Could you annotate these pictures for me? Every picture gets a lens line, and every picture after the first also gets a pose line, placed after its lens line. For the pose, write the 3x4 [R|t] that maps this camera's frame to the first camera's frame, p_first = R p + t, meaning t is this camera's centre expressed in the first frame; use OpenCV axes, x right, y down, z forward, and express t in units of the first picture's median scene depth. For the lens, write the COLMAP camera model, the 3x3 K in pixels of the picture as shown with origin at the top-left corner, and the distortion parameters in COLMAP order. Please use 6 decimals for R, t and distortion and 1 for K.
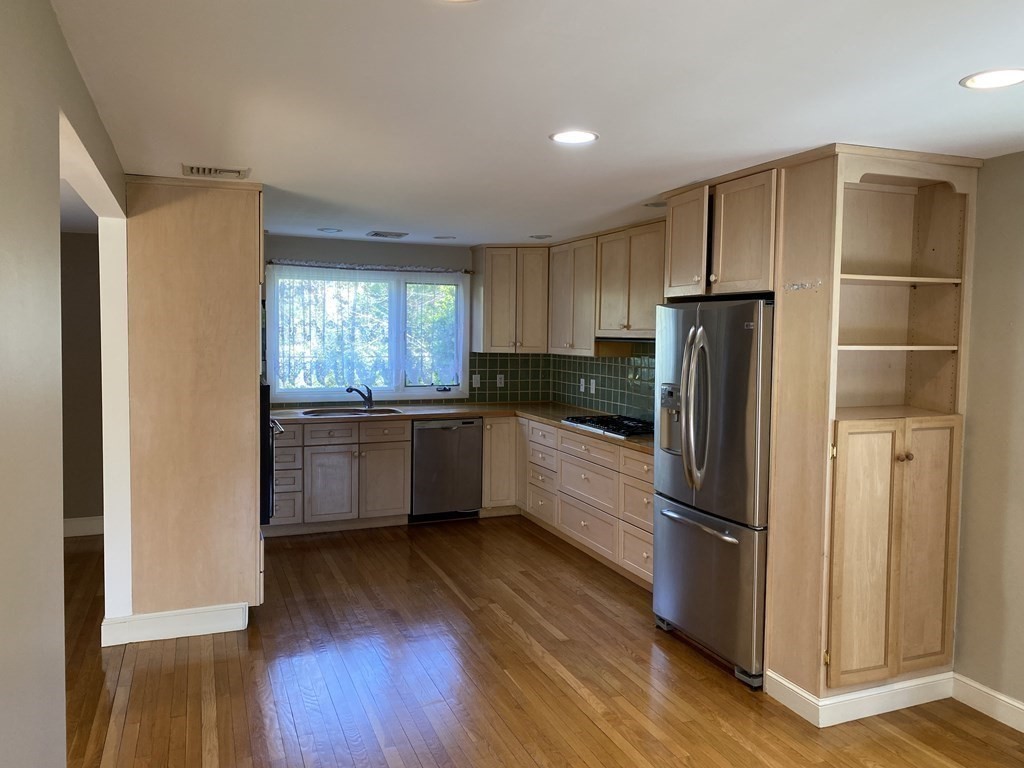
lens RADIAL K [[787.3, 0, 517.2], [0, 787.3, 380.0], [0, 0, 1]] dist [0.044991, -0.033233]
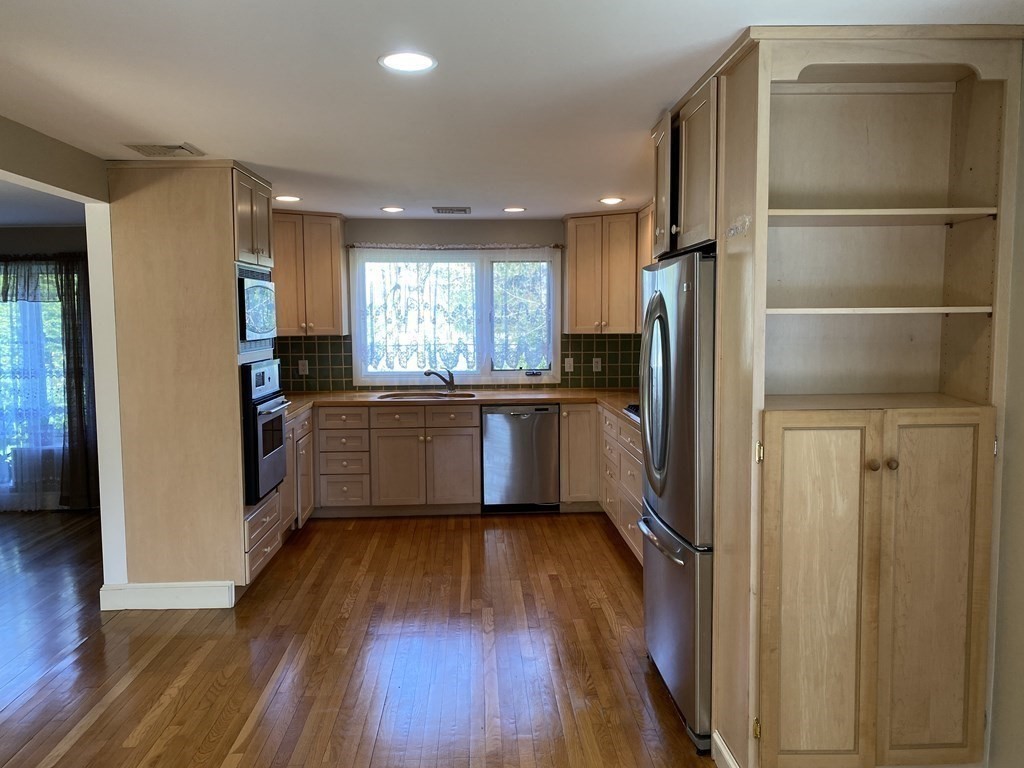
lens RADIAL K [[787.3, 0, 508.6], [0, 787.3, 384.8], [0, 0, 1]] dist [0.044991, -0.033233]
pose [[0.942174, 0.009667, -0.334983, 0.333131], [-0.002907, 0.999782, 0.020676, 0.009933], [0.335110, -0.018507, 0.941997, 0.180888]]
